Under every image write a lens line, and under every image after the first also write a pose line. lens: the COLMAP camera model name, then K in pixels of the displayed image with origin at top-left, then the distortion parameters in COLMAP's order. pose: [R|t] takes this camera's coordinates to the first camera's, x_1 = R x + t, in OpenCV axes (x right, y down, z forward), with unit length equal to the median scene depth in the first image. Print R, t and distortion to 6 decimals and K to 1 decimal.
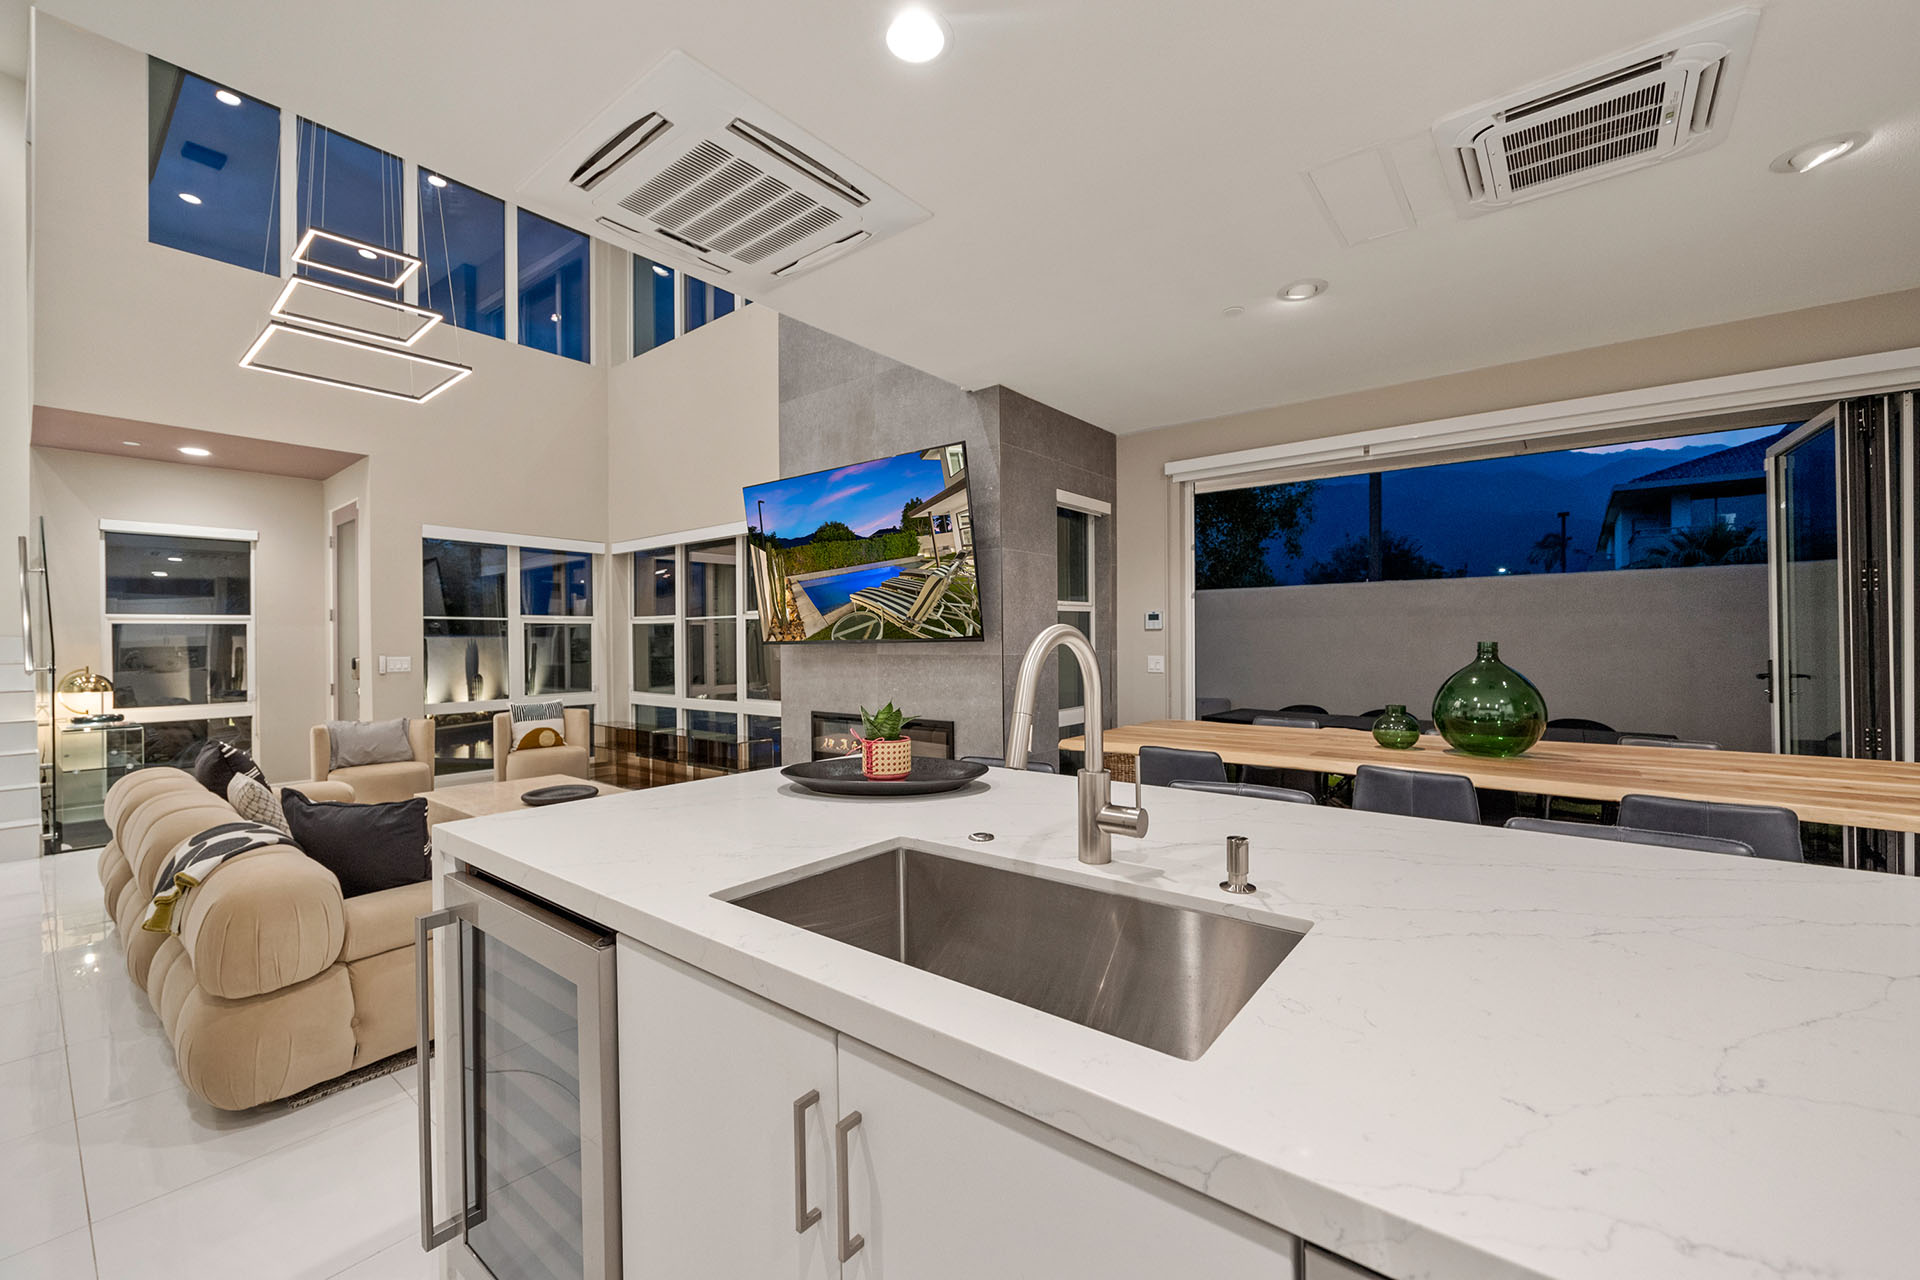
lens RADIAL K [[765.5, 0, 950.9], [0, 765.5, 654.2], [0, 0, 1]] dist [-0.000506, -0.001119]
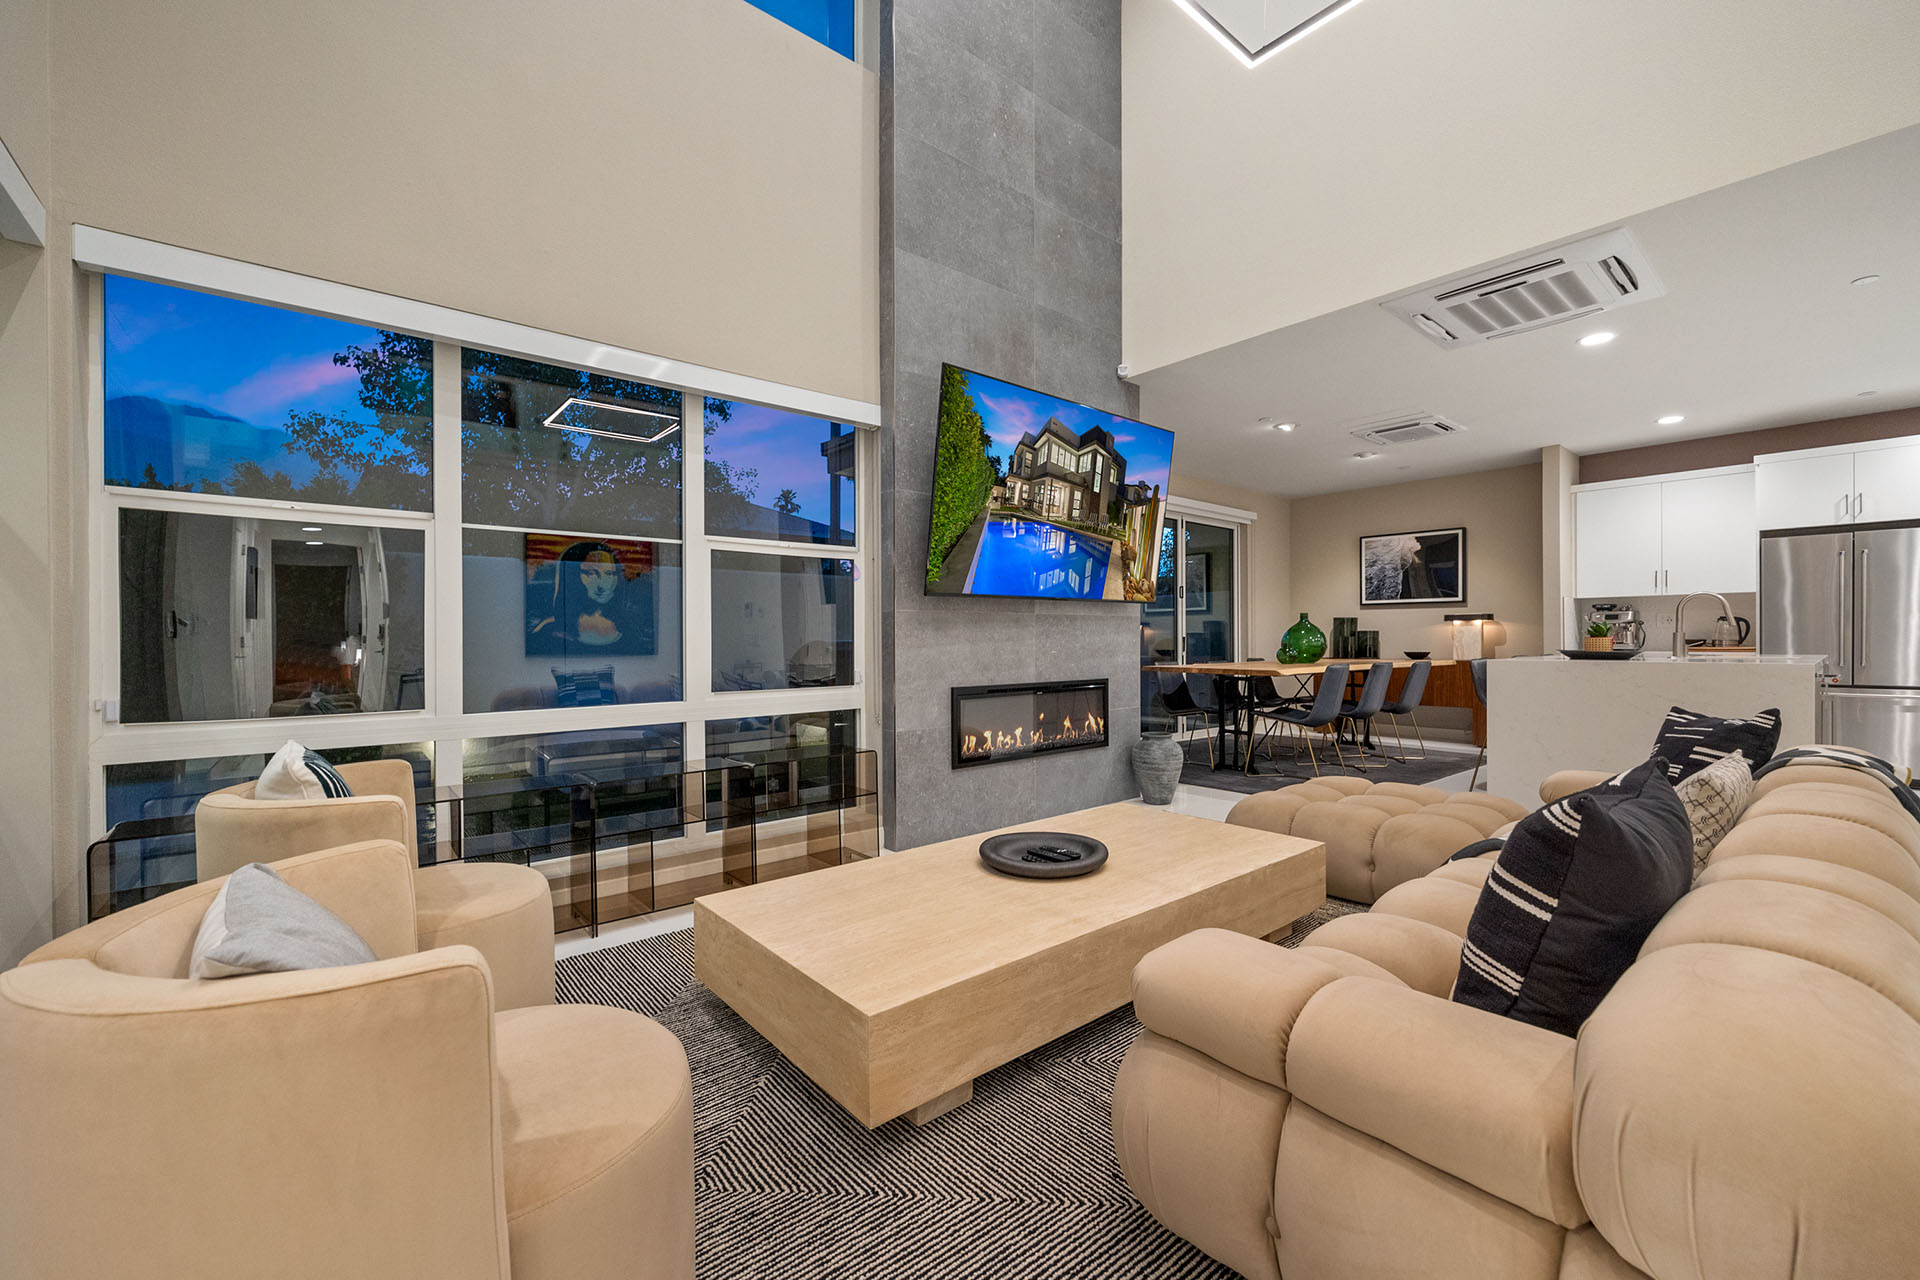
lens RADIAL K [[765.5, 0, 1021.6], [0, 765.5, 664.6], [0, 0, 1]] dist [-0.000506, -0.001119]
pose [[0.143306, -0.025759, 0.989343, -0.878317], [0.020142, 0.999530, 0.023106, 0.035482], [-0.989473, 0.016616, 0.143758, 0.801127]]
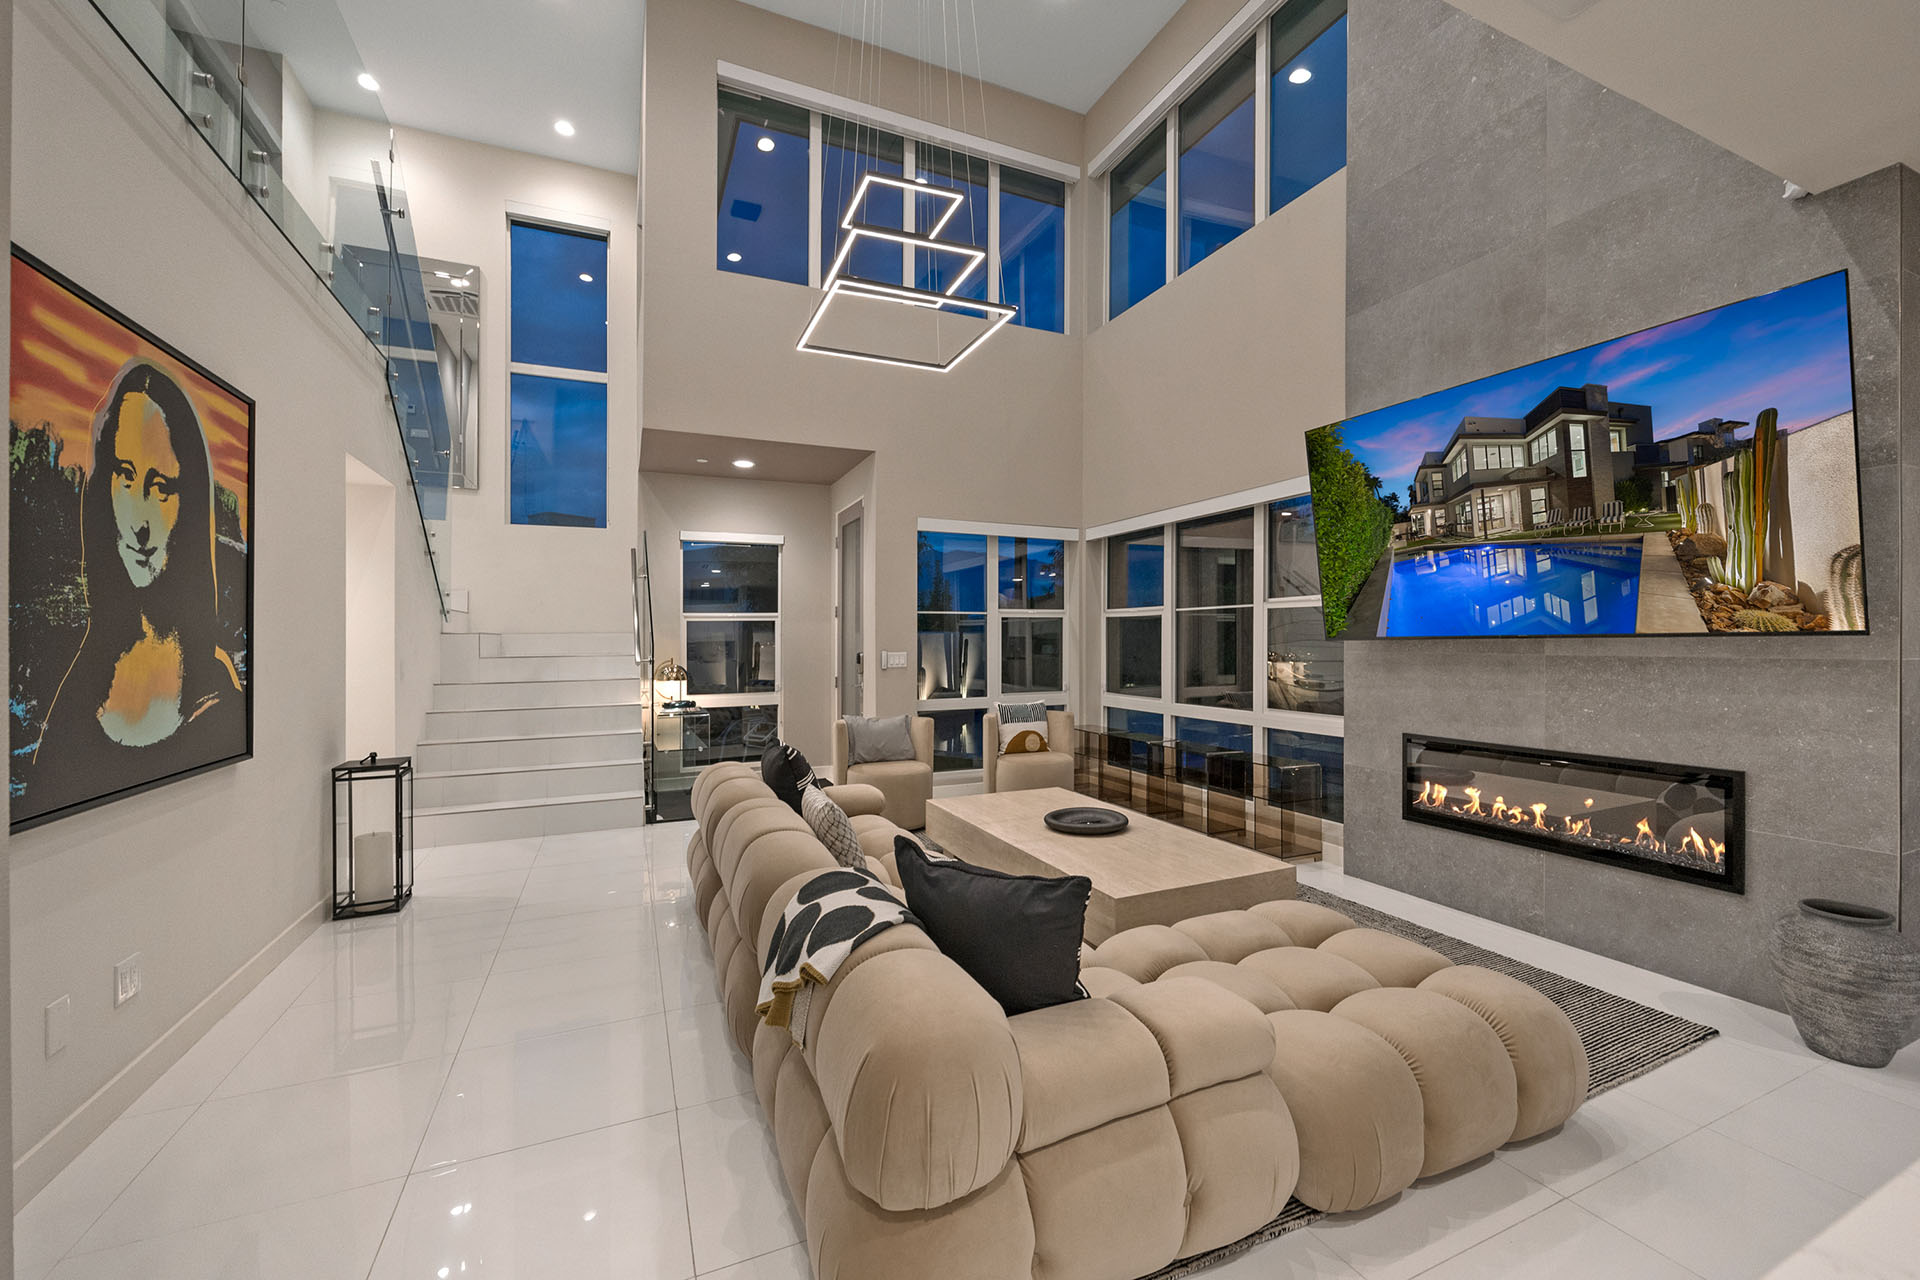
lens RADIAL K [[765.5, 0, 960.0], [0, 765.5, 651.7], [0, 0, 1]] dist [-0.000506, -0.001119]
pose [[0.890854, 0.008595, -0.454209, -0.220499], [-0.007539, 0.999963, 0.004135, -0.001911], [0.454228, -0.000260, 0.890886, 0.169465]]
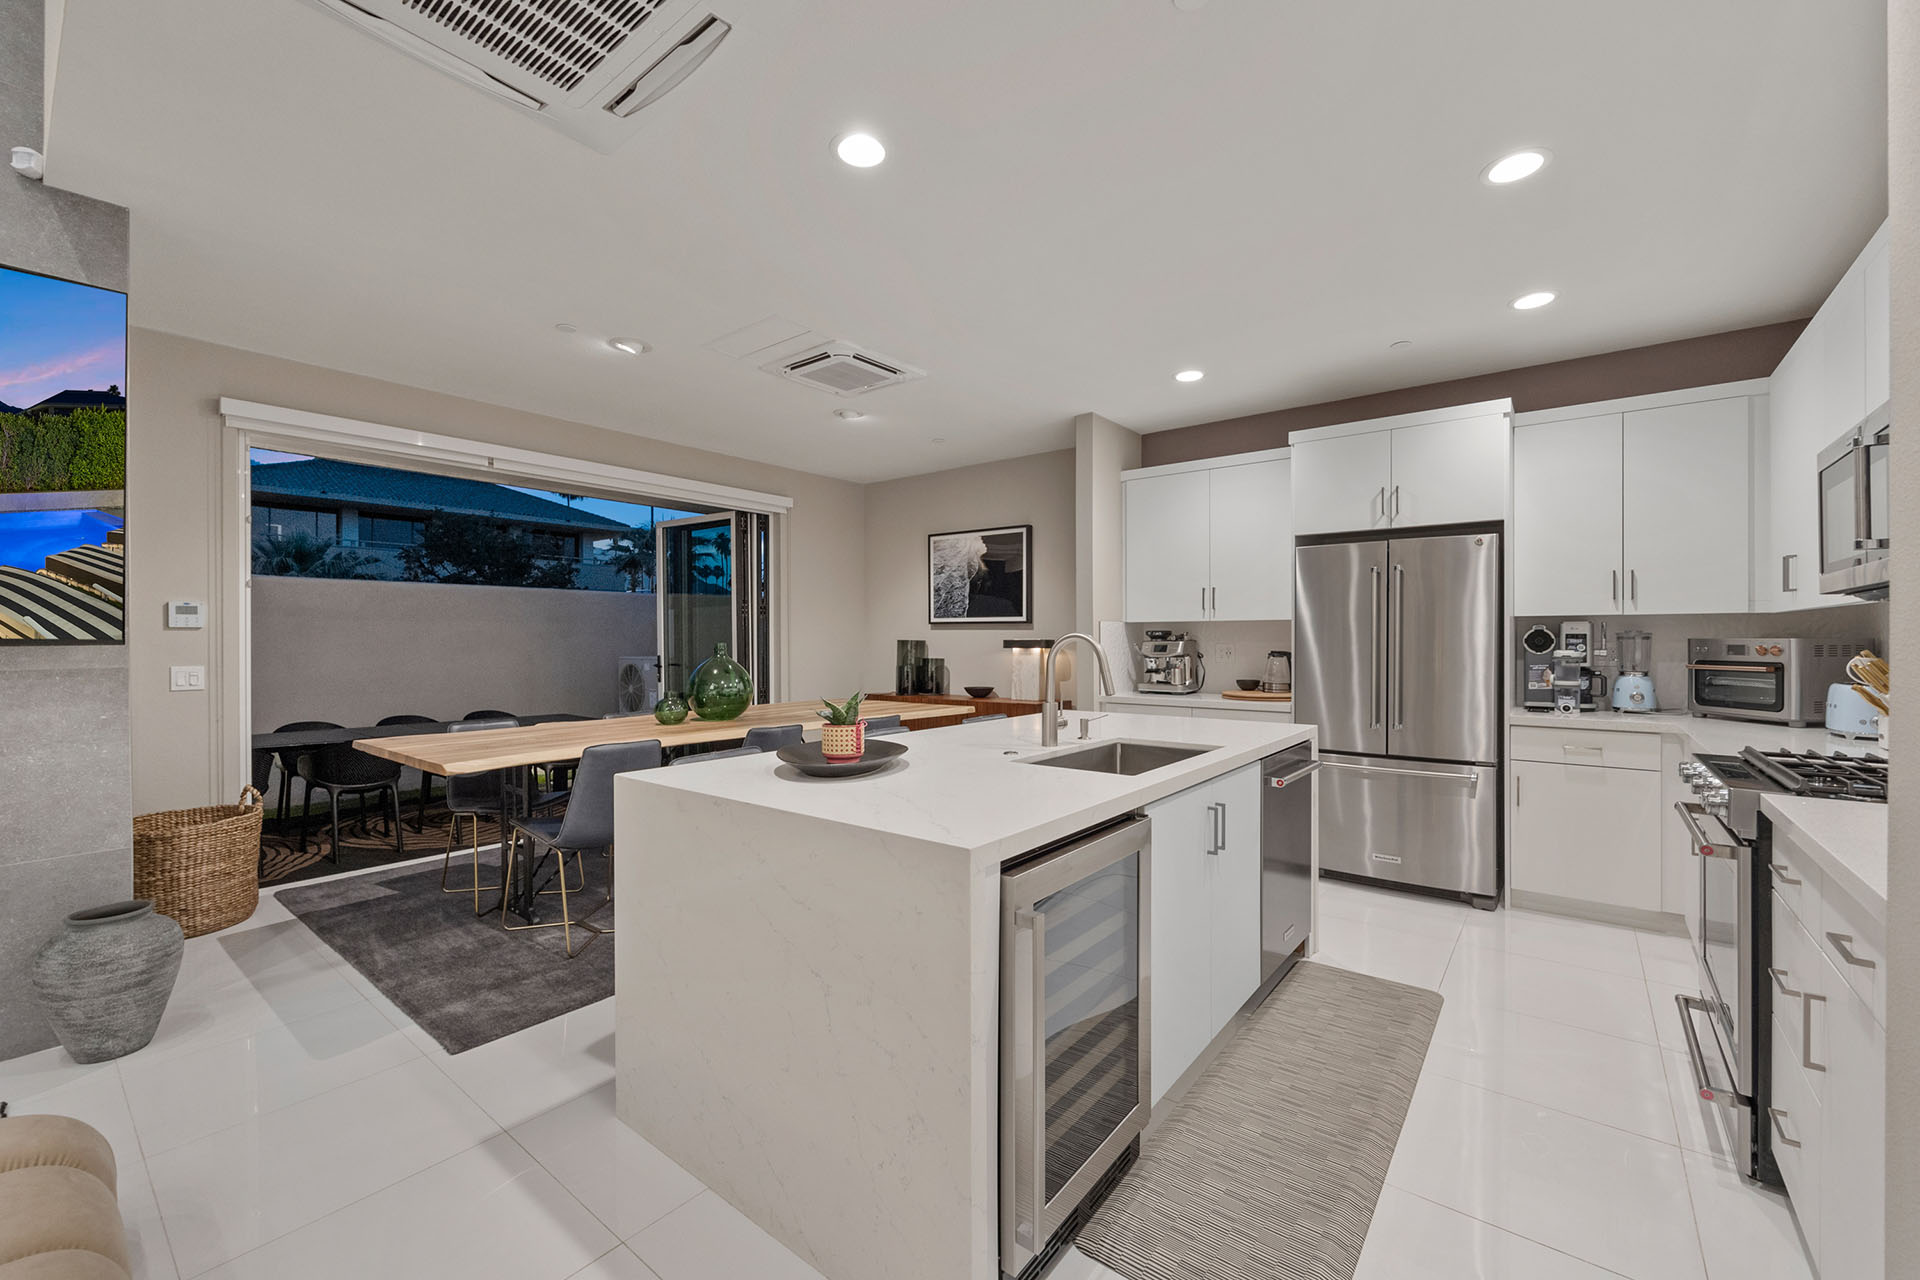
lens RADIAL K [[765.5, 0, 1013.4], [0, 765.5, 629.1], [0, 0, 1]] dist [-0.000506, -0.001119]
pose [[-0.046558, 0.017292, 0.998766, -0.439208], [0.019945, 0.999667, -0.016378, -0.004370], [-0.998716, 0.019158, -0.046887, 0.272811]]
